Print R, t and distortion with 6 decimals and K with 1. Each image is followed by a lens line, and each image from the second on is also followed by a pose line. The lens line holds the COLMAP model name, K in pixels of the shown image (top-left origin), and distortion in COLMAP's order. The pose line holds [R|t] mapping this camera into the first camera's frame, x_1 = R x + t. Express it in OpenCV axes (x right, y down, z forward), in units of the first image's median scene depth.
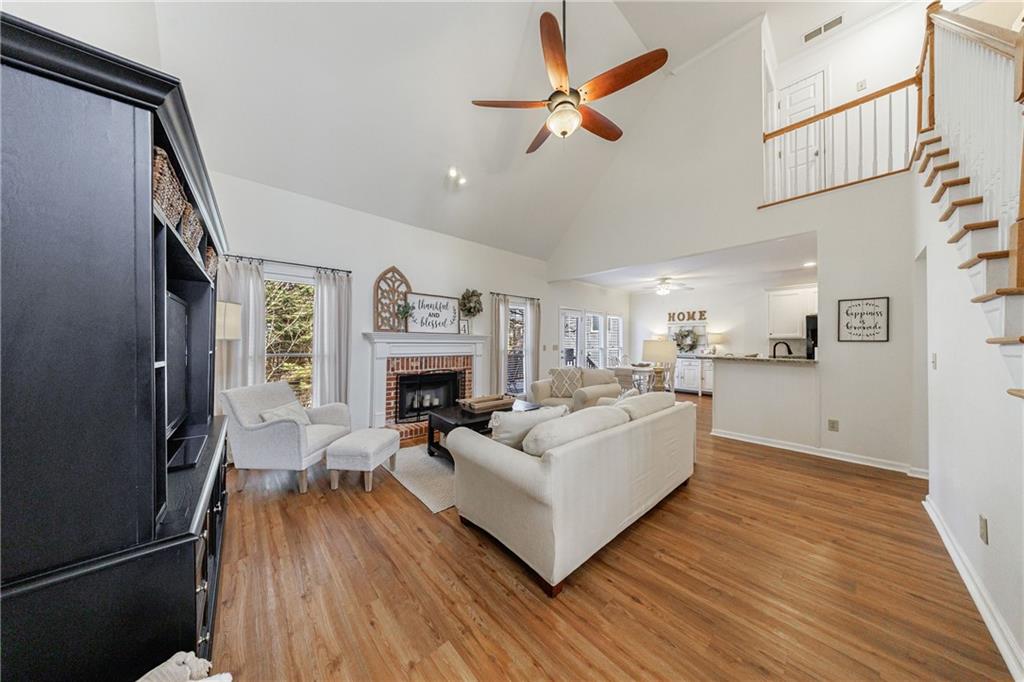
lens RADIAL K [[303.2, 0, 510.2], [0, 303.2, 339.2], [0, 0, 1]] dist [0.010206, -0.000077]
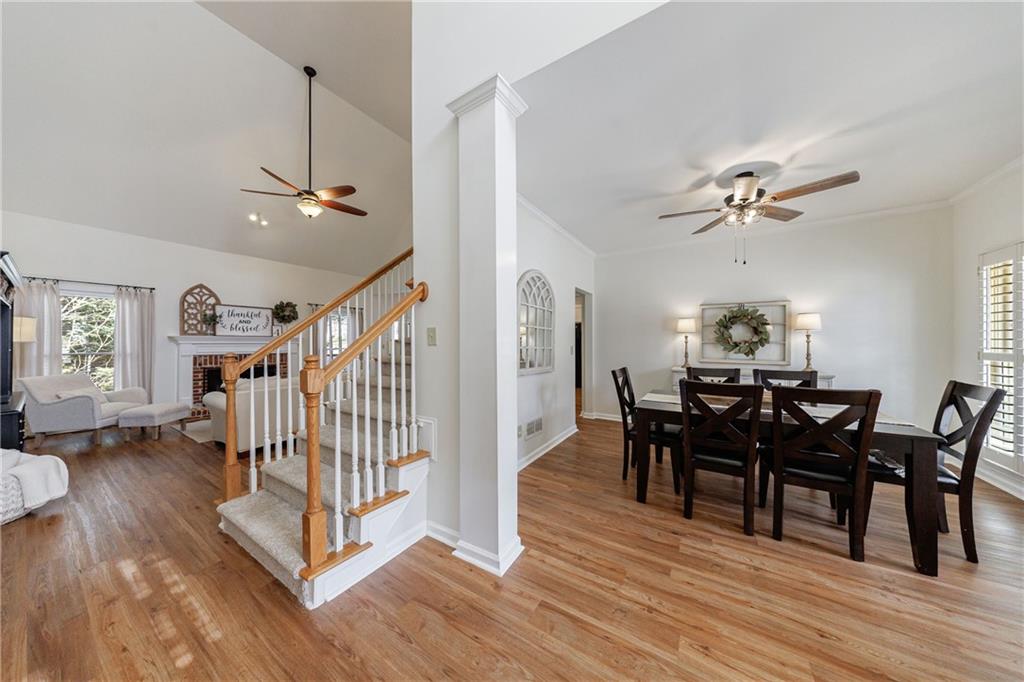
lens RADIAL K [[303.2, 0, 505.5], [0, 303.2, 341.9], [0, 0, 1]] dist [0.010206, -0.000077]
pose [[0.962572, -0.006791, 0.270940, 0.502526], [0.004597, 0.999951, 0.008732, -0.001367], [-0.270986, -0.007160, 0.962557, -0.593537]]
